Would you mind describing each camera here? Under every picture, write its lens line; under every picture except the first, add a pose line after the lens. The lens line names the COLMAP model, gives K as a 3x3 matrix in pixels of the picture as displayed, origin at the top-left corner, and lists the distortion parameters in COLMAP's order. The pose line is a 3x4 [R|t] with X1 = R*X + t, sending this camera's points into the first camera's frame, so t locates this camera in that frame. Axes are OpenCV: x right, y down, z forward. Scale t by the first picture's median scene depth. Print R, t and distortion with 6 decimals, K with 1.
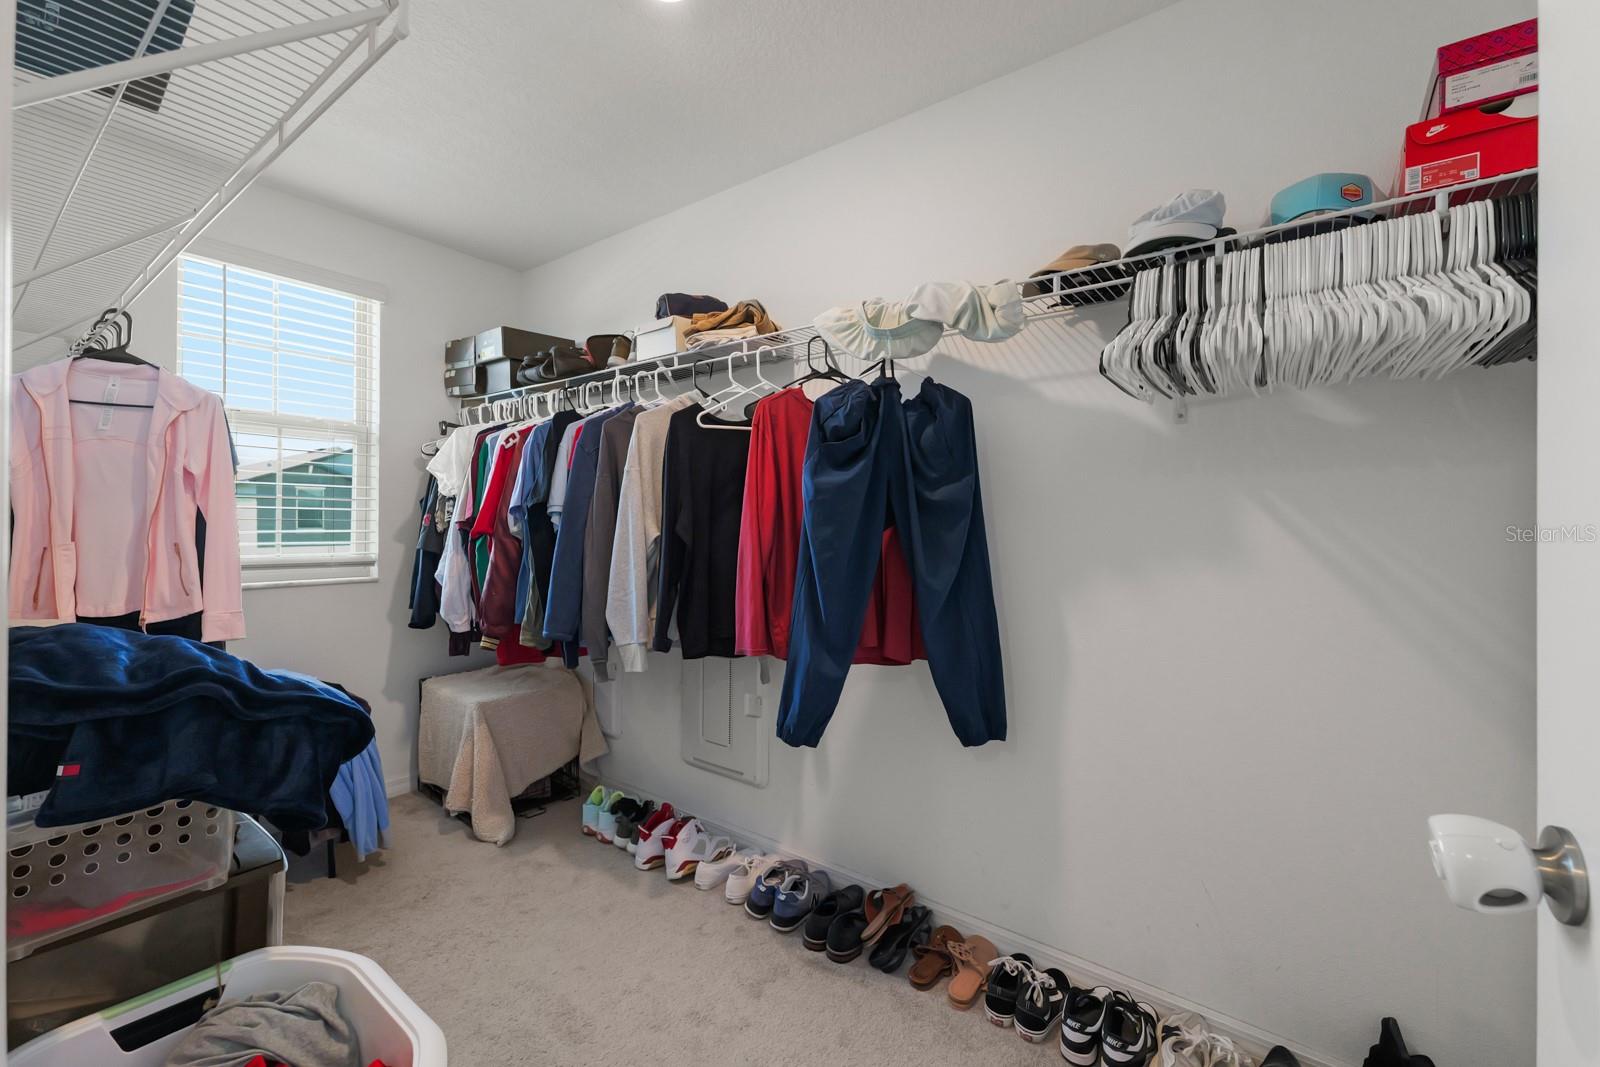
lens RADIAL K [[661.2, 0, 792.6], [0, 661.2, 521.7], [0, 0, 1]] dist [-0.006036, -0.000708]
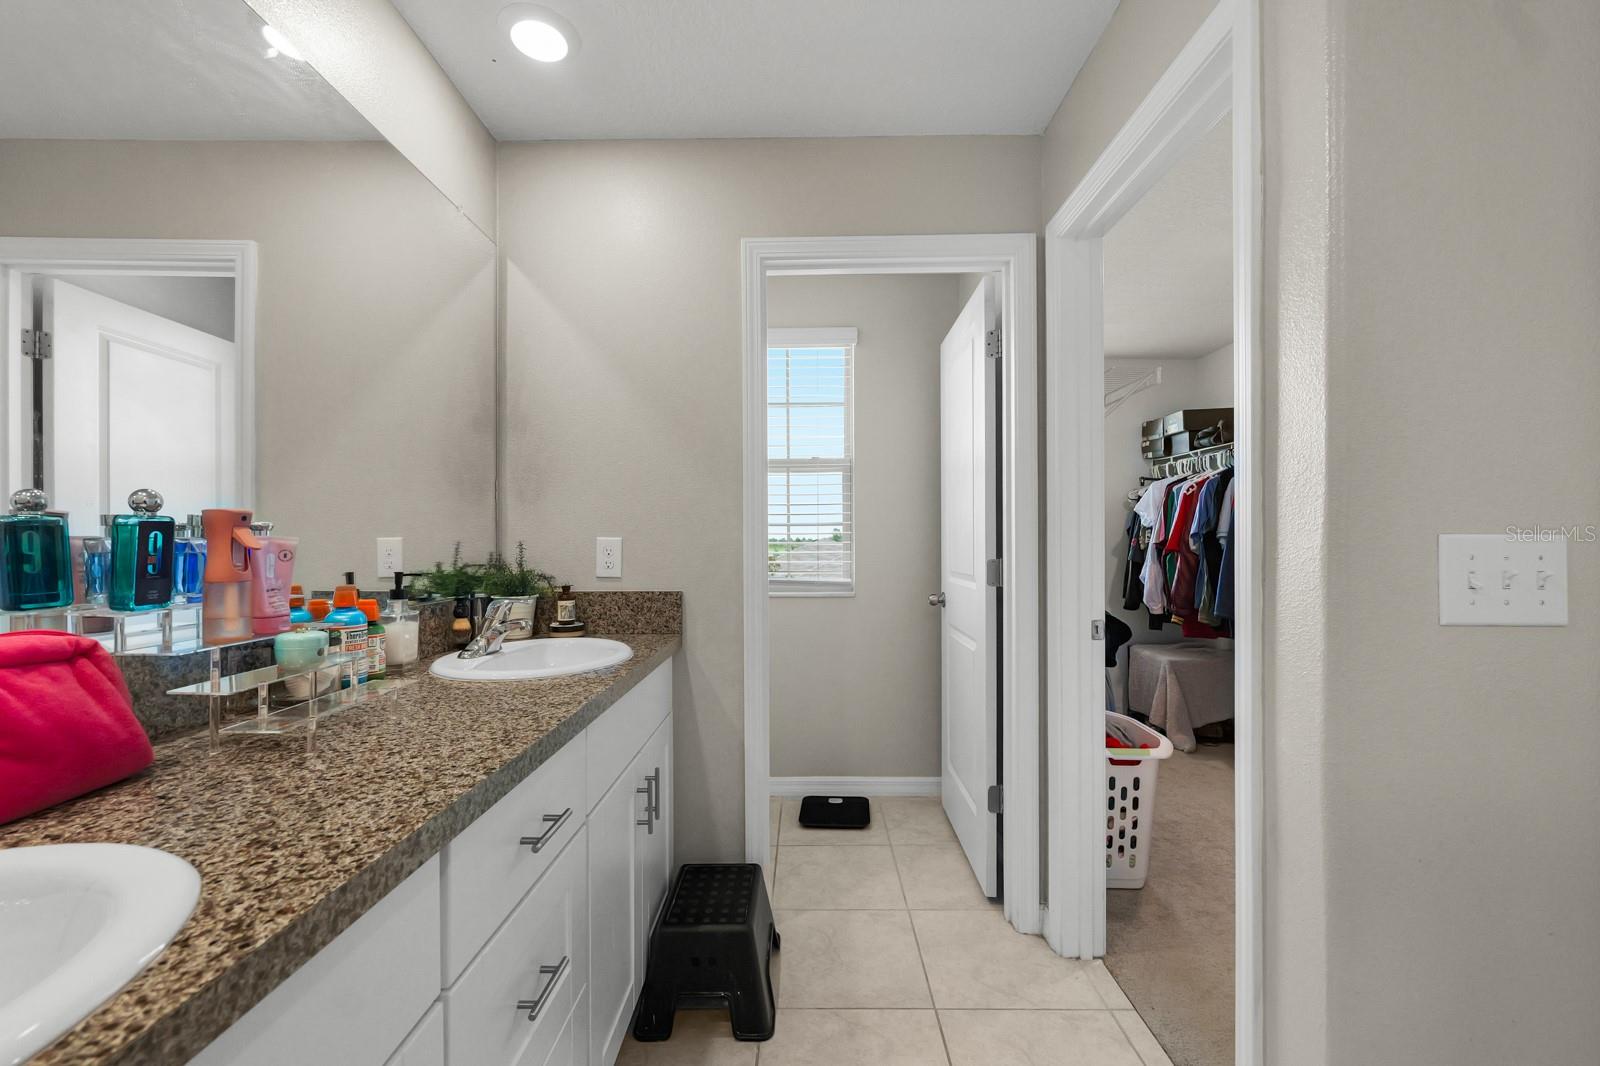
lens RADIAL K [[661.2, 0, 796.2], [0, 661.2, 537.2], [0, 0, 1]] dist [-0.006036, -0.000708]
pose [[0.591755, -0.011227, -0.806039, 0.244218], [0.005273, 0.999936, -0.010056, -0.002457], [0.806100, 0.001700, 0.591776, -0.593758]]
